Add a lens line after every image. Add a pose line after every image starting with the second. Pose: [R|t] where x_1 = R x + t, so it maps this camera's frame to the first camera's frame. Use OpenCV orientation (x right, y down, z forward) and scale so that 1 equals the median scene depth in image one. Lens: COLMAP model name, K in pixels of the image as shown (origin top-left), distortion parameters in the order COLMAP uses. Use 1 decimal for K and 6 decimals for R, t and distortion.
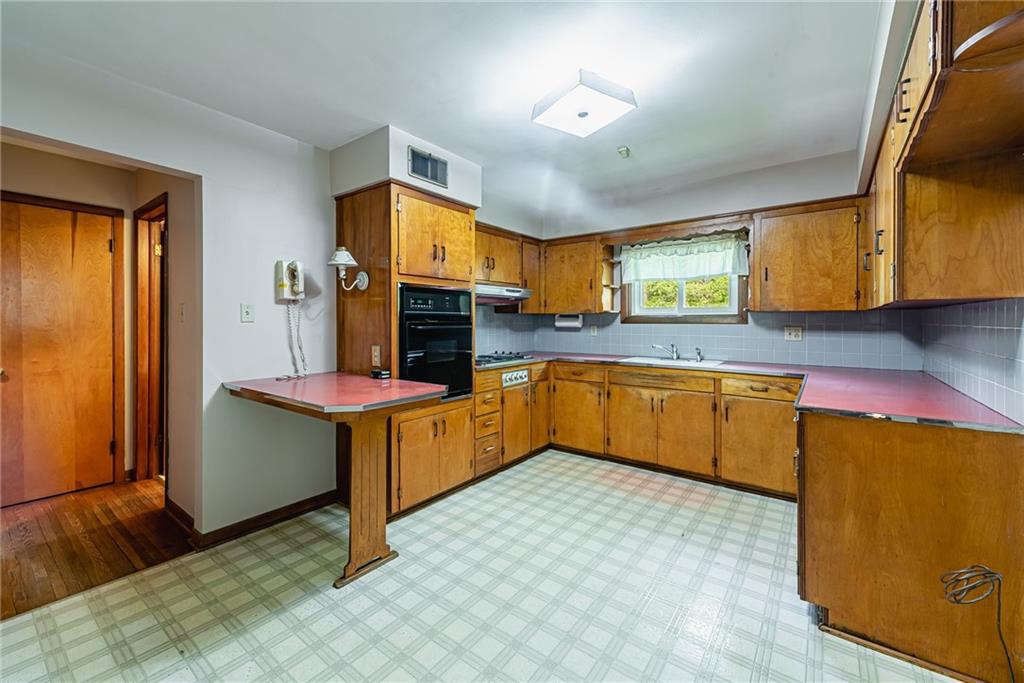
lens RADIAL K [[405.8, 0, 510.4], [0, 405.8, 329.0], [0, 0, 1]] dist [0.015143, -0.003527]
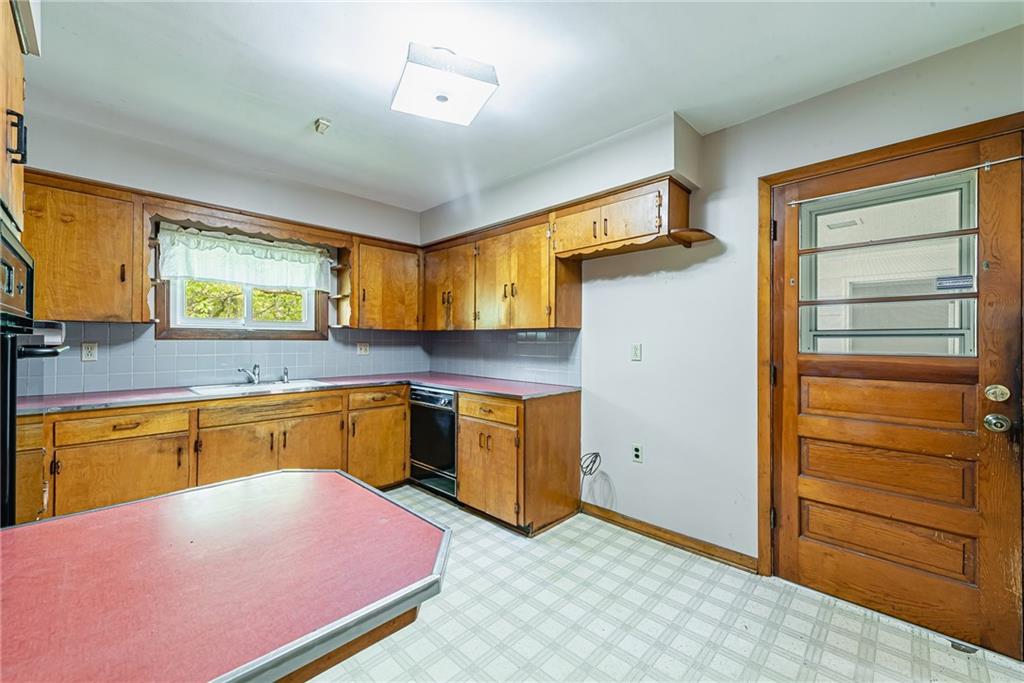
lens RADIAL K [[405.8, 0, 510.6], [0, 405.8, 343.5], [0, 0, 1]] dist [0.015143, -0.003527]
pose [[0.126295, -0.008541, 0.991956, -0.402617], [0.011147, 0.999912, 0.007190, -0.007092], [-0.991930, 0.010149, 0.126379, 0.456329]]
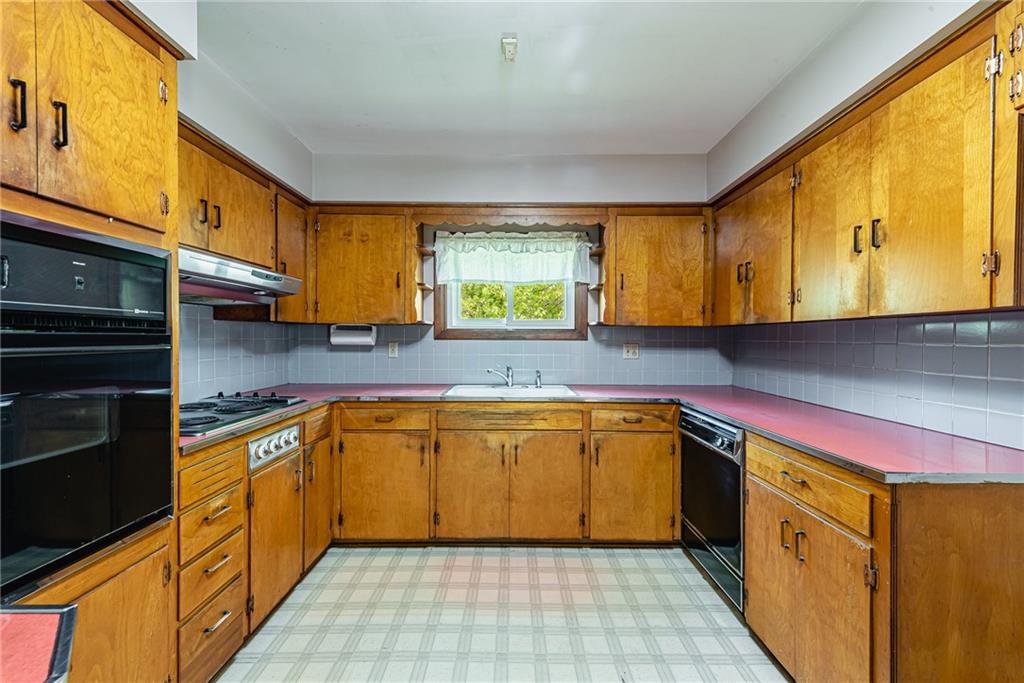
lens RADIAL K [[405.8, 0, 510.8], [0, 405.8, 342.7], [0, 0, 1]] dist [0.015143, -0.003527]
pose [[0.799505, -0.002743, 0.600654, -0.064959], [0.006372, 0.999972, -0.003914, -0.005536], [-0.600626, 0.006957, 0.799500, 0.451046]]
